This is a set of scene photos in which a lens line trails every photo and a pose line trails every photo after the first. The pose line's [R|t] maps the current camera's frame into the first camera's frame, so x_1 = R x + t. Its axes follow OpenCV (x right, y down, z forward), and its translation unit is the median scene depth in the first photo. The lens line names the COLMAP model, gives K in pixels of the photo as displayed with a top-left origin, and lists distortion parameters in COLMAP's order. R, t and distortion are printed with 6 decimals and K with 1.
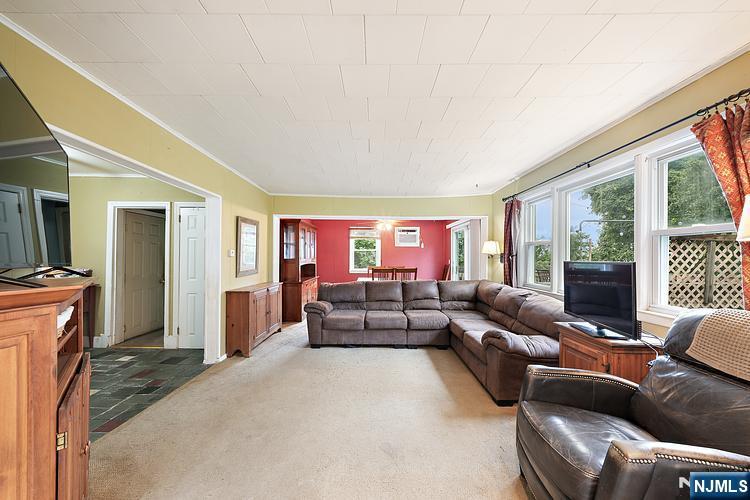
lens RADIAL K [[256.6, 0, 379.9], [0, 256.6, 262.8], [0, 0, 1]] dist [-0.002560, 0.000026]
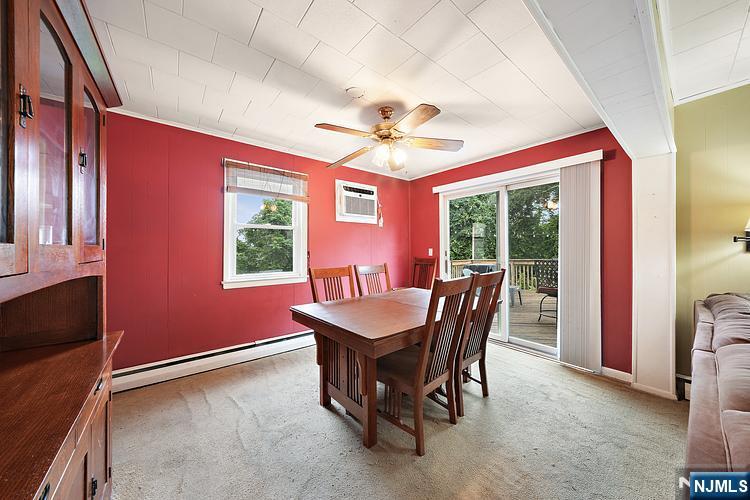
lens RADIAL K [[256.6, 0, 372.2], [0, 256.6, 246.5], [0, 0, 1]] dist [-0.002560, 0.000026]
pose [[0.787194, -0.003071, 0.616698, -0.314496], [0.019558, 0.999609, -0.019987, -0.013275], [-0.616395, 0.027795, 0.786946, 1.068997]]
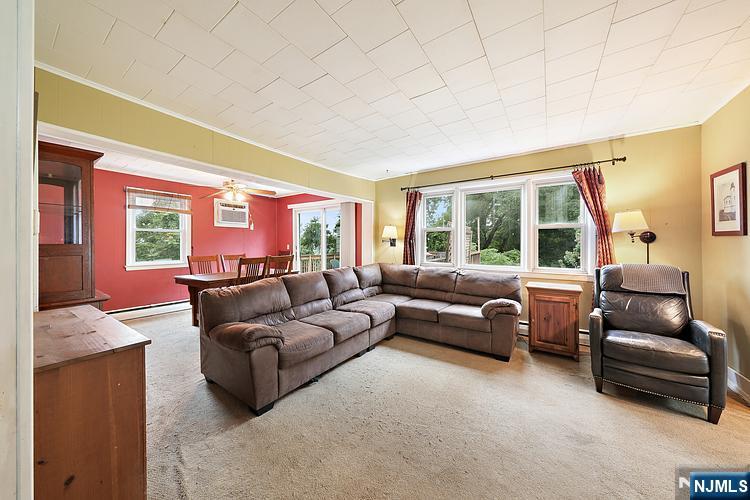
lens RADIAL K [[256.6, 0, 373.2], [0, 256.6, 244.9], [0, 0, 1]] dist [-0.002560, 0.000026]
pose [[0.568552, -0.010345, 0.822583, -0.482901], [0.021328, 0.999770, -0.002168, -0.004429], [-0.822371, 0.018777, 0.568642, 0.449017]]
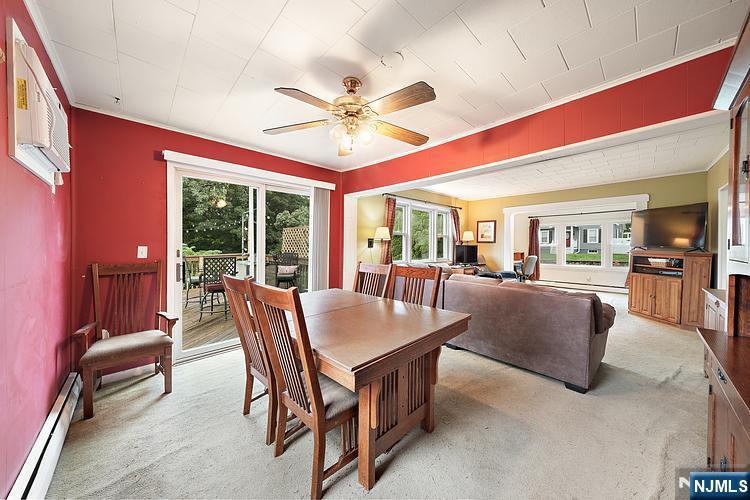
lens RADIAL K [[256.6, 0, 371.2], [0, 256.6, 246.7], [0, 0, 1]] dist [-0.002560, 0.000026]
pose [[-0.679955, -0.006820, 0.733222, -0.317116], [0.011983, 0.999720, 0.020412, -0.025586], [-0.733156, 0.022665, -0.679683, 1.714183]]
